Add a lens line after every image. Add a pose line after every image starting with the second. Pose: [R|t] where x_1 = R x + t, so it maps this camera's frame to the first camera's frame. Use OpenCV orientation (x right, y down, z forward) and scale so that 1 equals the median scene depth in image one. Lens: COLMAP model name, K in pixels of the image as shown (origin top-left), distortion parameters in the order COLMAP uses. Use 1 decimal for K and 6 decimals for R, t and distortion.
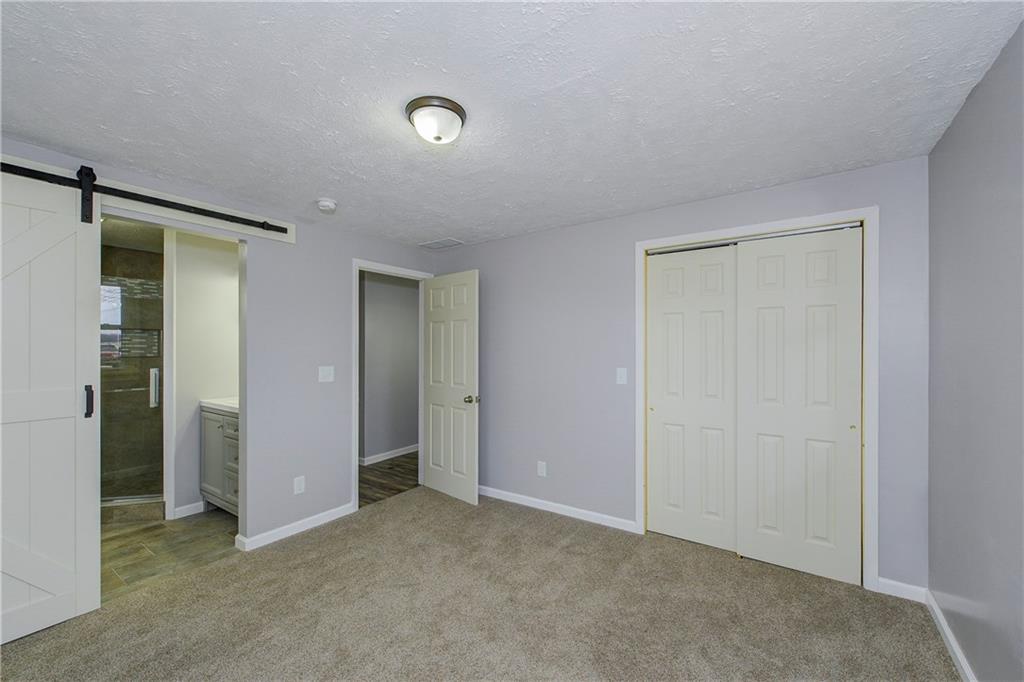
lens RADIAL K [[408.5, 0, 486.3], [0, 408.5, 344.9], [0, 0, 1]] dist [0.005718, -0.001024]
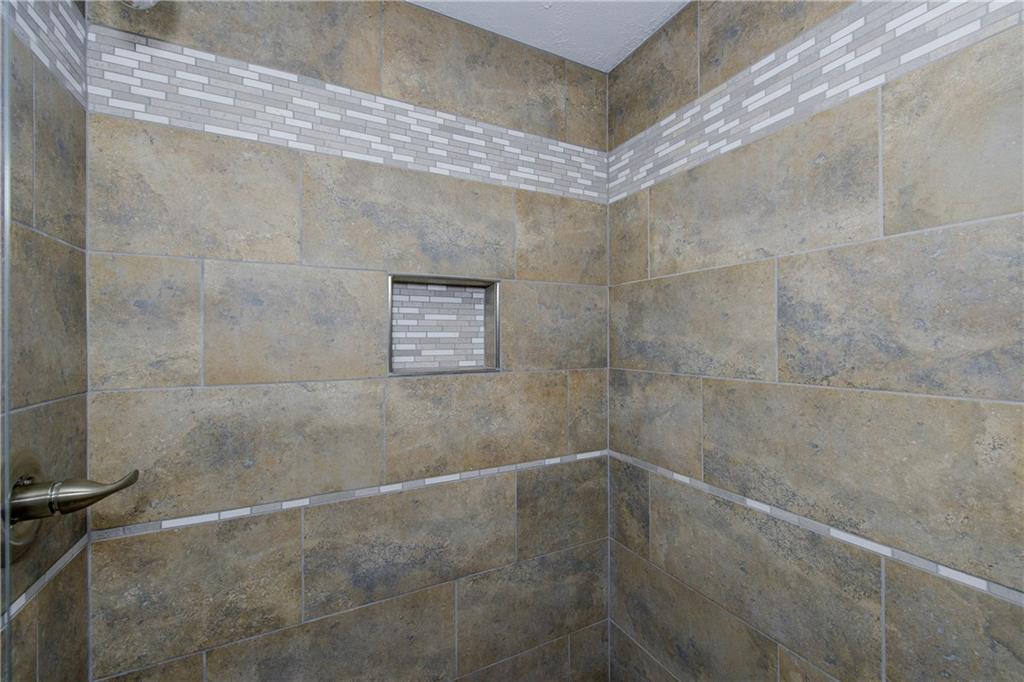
lens RADIAL K [[408.5, 0, 510.3], [0, 408.5, 336.7], [0, 0, 1]] dist [0.005718, -0.001024]
pose [[0.894910, -0.008837, -0.446160, -0.705322], [0.008542, 0.999960, -0.002671, 0.005495], [0.446165, -0.001421, 0.894949, 0.794280]]
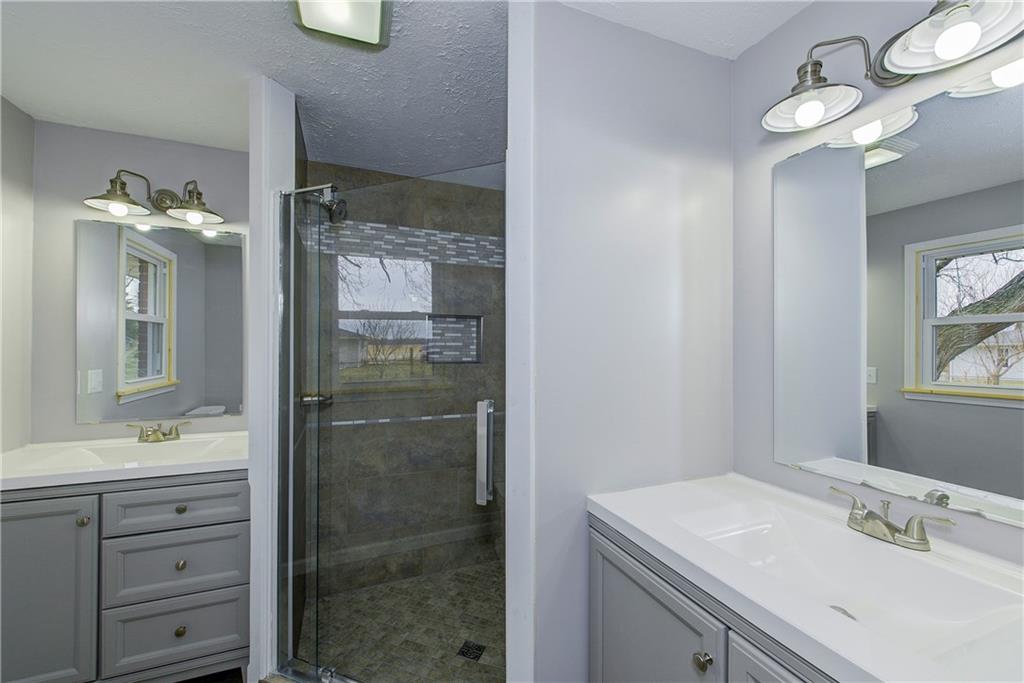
lens RADIAL K [[408.5, 0, 506.8], [0, 408.5, 345.1], [0, 0, 1]] dist [0.005718, -0.001024]
pose [[0.842043, -0.002173, -0.539406, -0.484364], [-0.000299, 0.999990, -0.004494, 0.007285], [0.539410, 0.003945, 0.842034, 0.569708]]
